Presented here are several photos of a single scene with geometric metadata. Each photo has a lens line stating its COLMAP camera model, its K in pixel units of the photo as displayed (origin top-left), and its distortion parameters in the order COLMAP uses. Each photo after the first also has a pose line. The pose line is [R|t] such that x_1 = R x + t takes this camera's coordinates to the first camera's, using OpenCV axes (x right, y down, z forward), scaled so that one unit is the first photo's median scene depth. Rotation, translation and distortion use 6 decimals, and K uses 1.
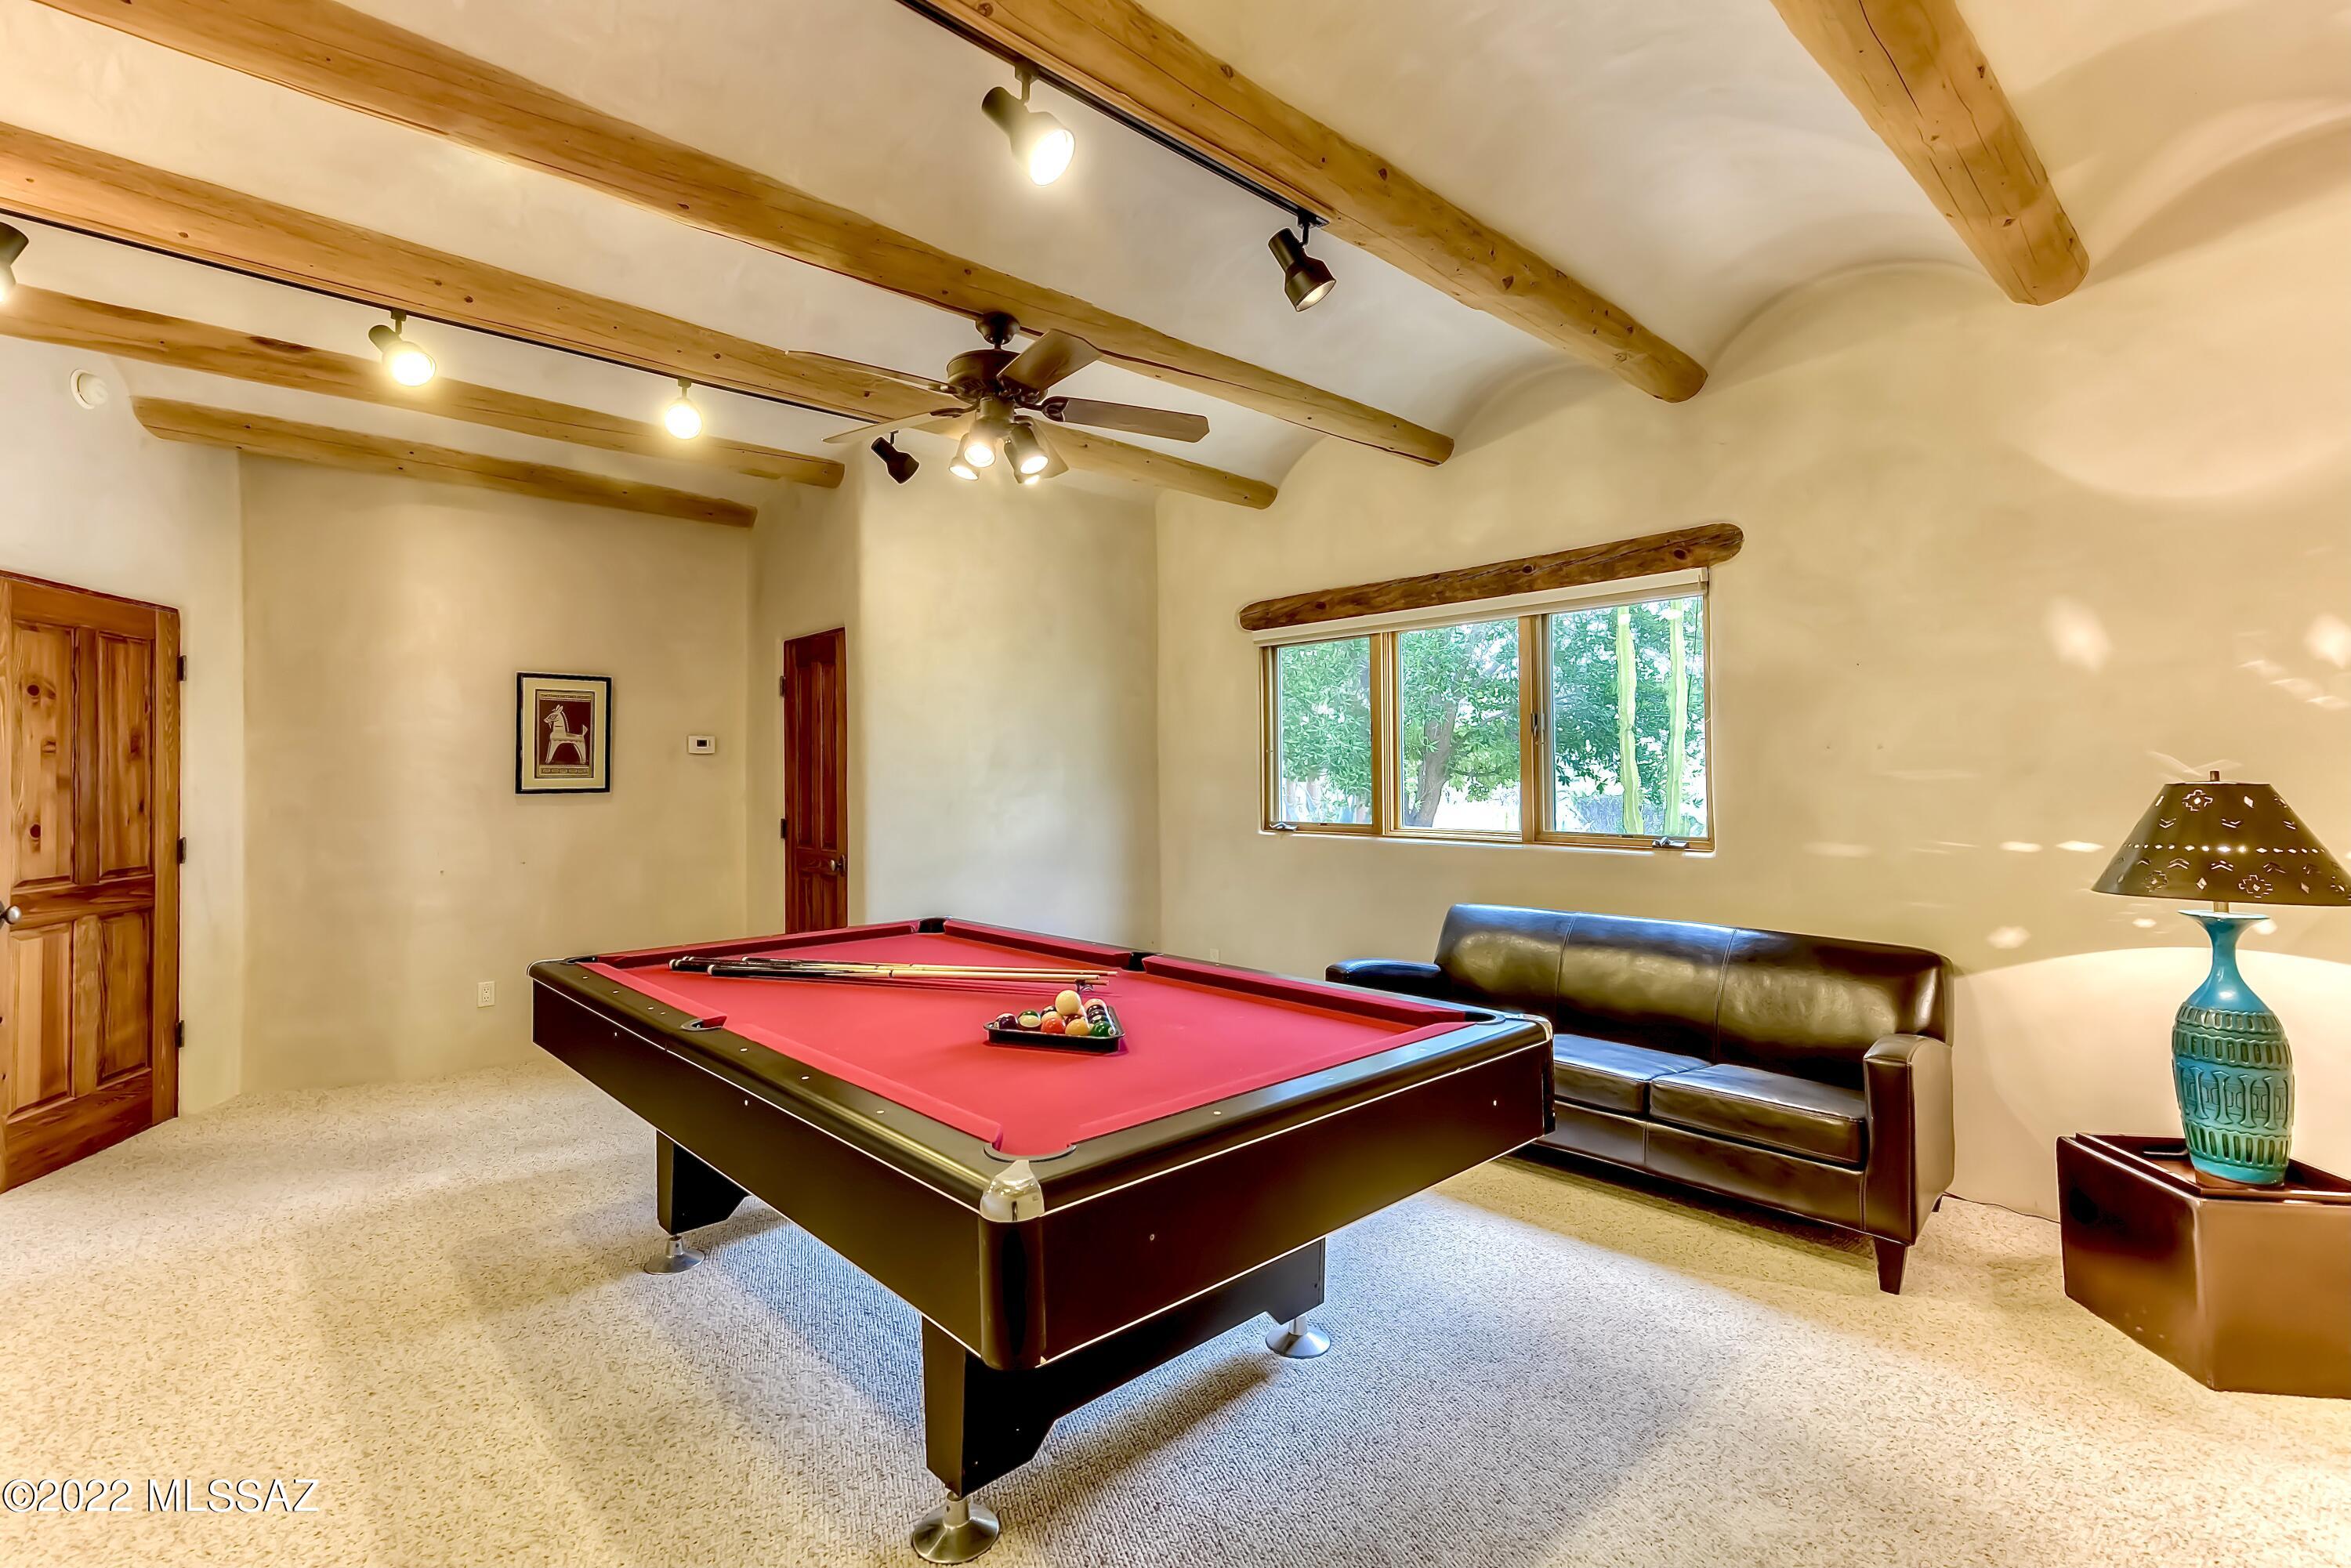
lens RADIAL K [[1081.5, 0, 1156.1], [0, 1081.5, 779.2], [0, 0, 1]] dist [0.026015, -0.000049]
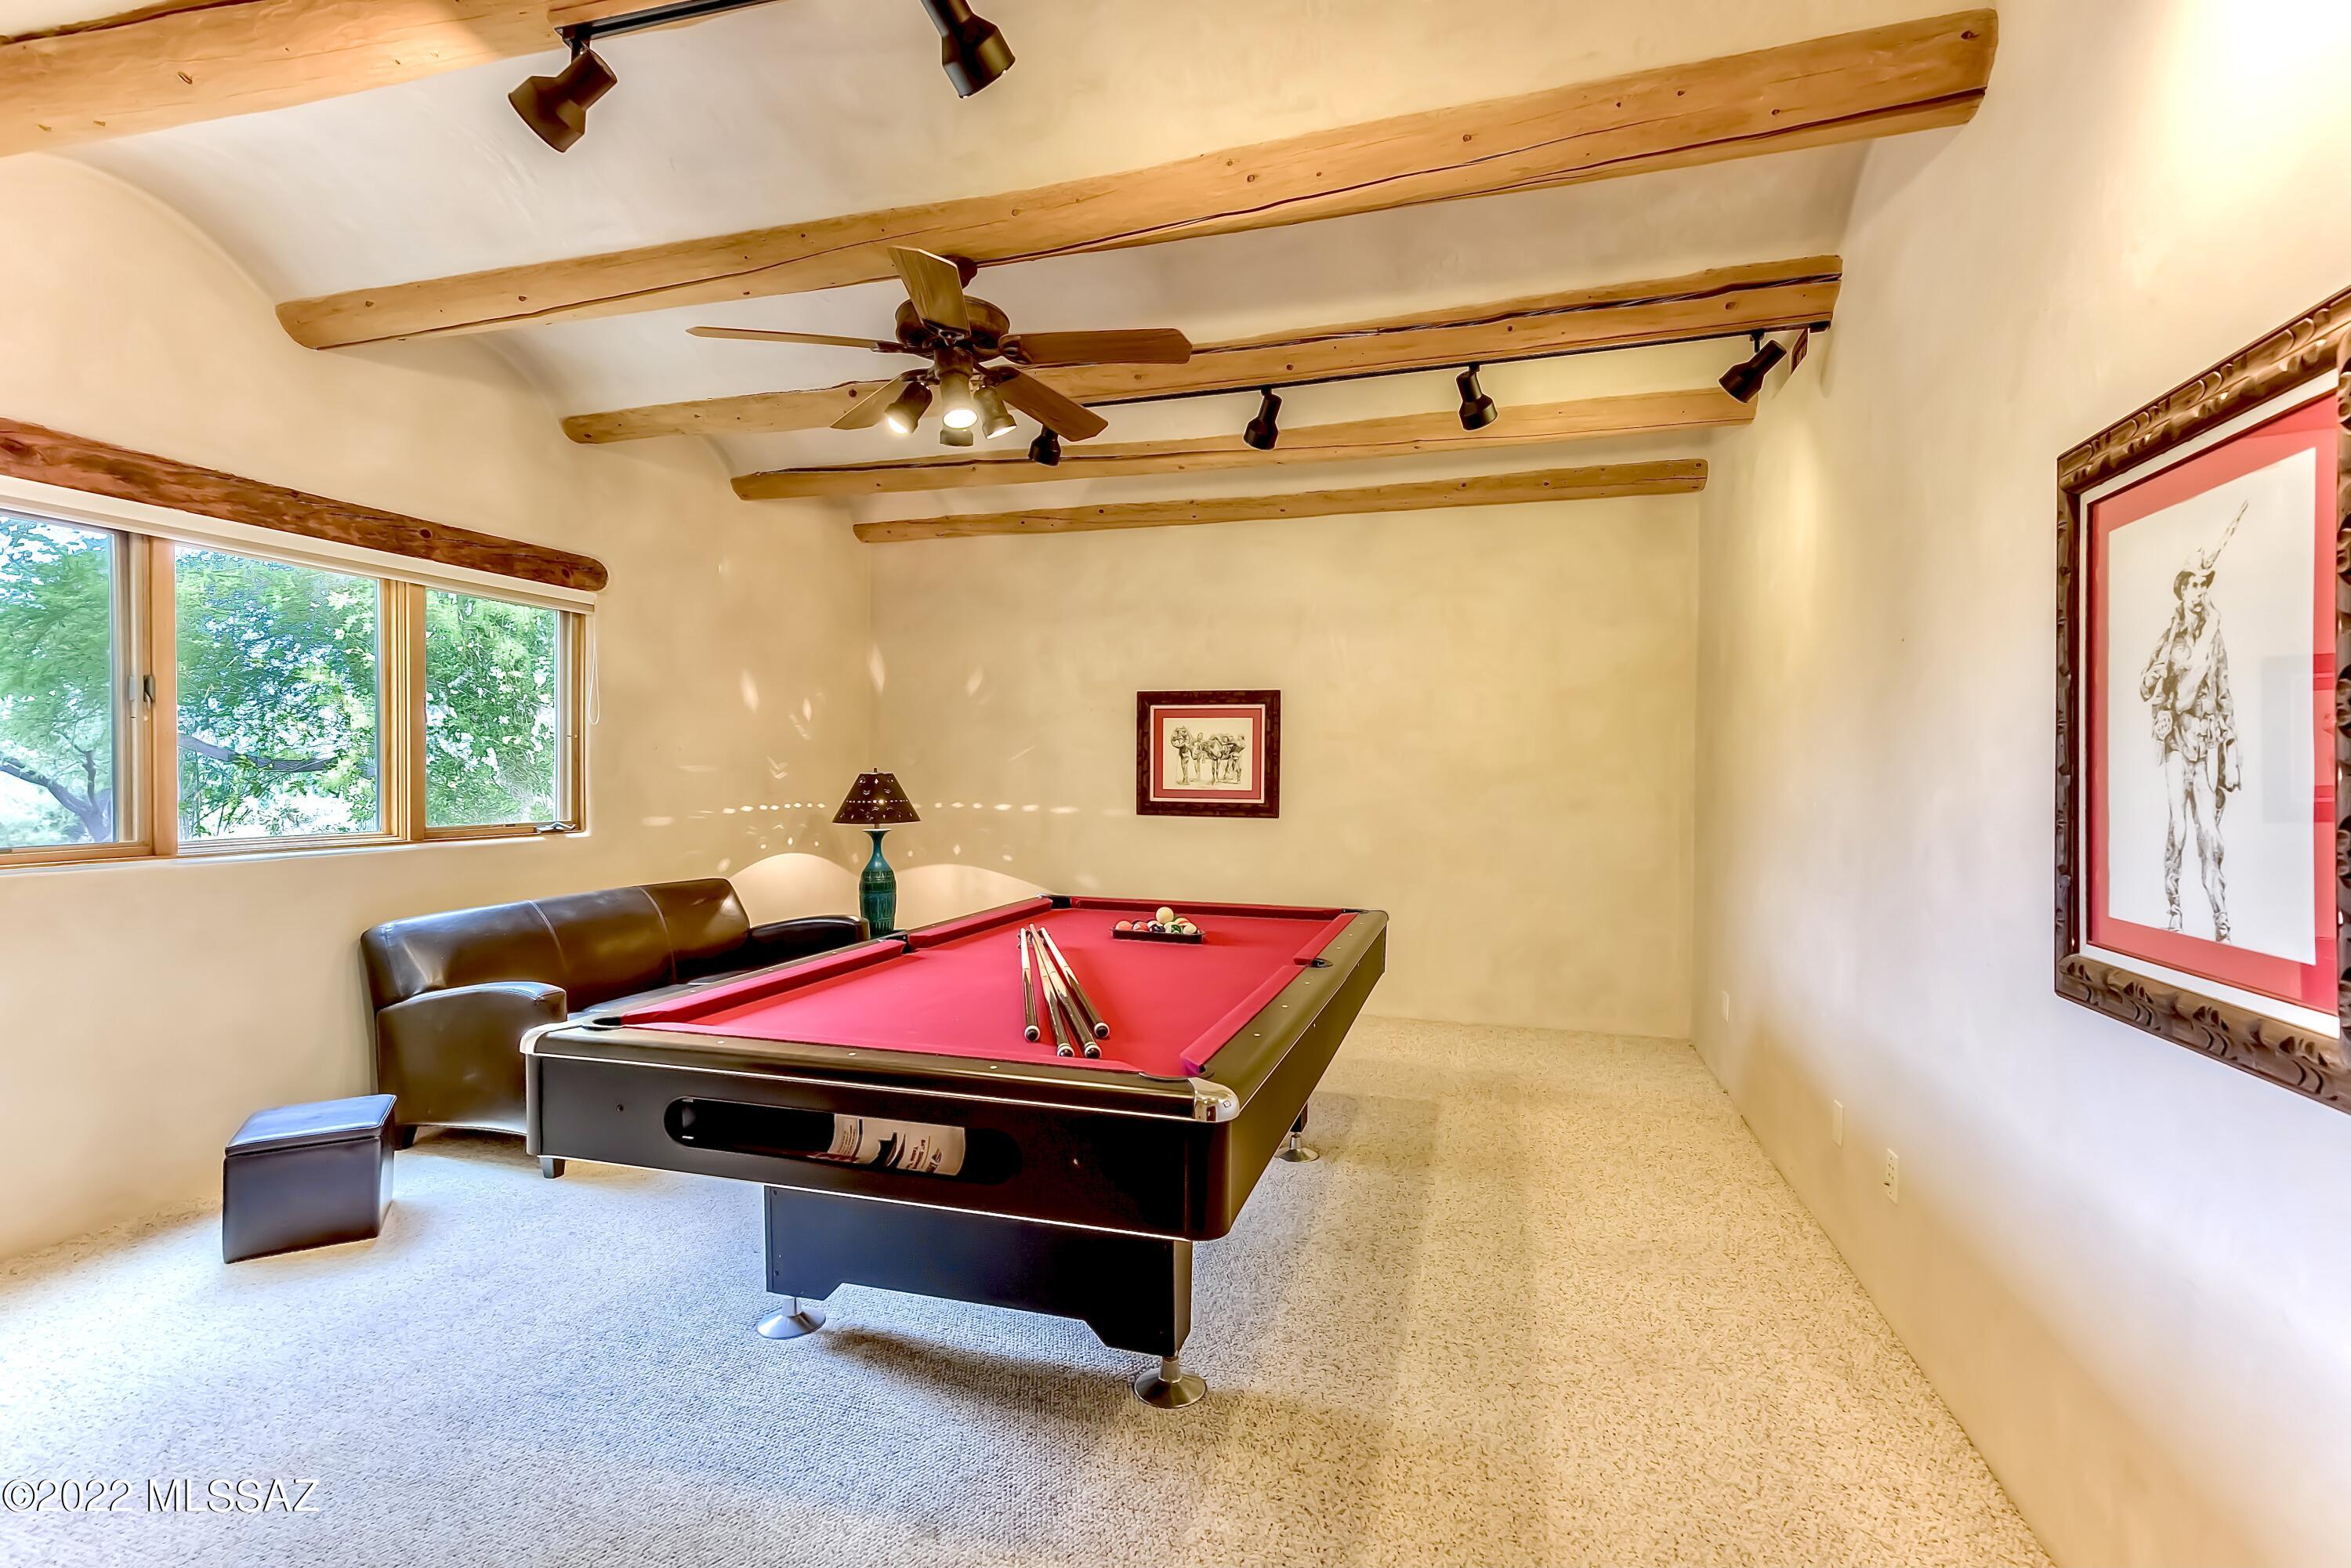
lens RADIAL K [[1081.5, 0, 1156.1], [0, 1081.5, 779.2], [0, 0, 1]] dist [0.026015, -0.000049]
pose [[-0.502292, -0.000572, 0.864698, -1.170414], [0.002101, 0.999996, 0.001882, 0.012669], [-0.864695, 0.002761, -0.502289, 1.482536]]
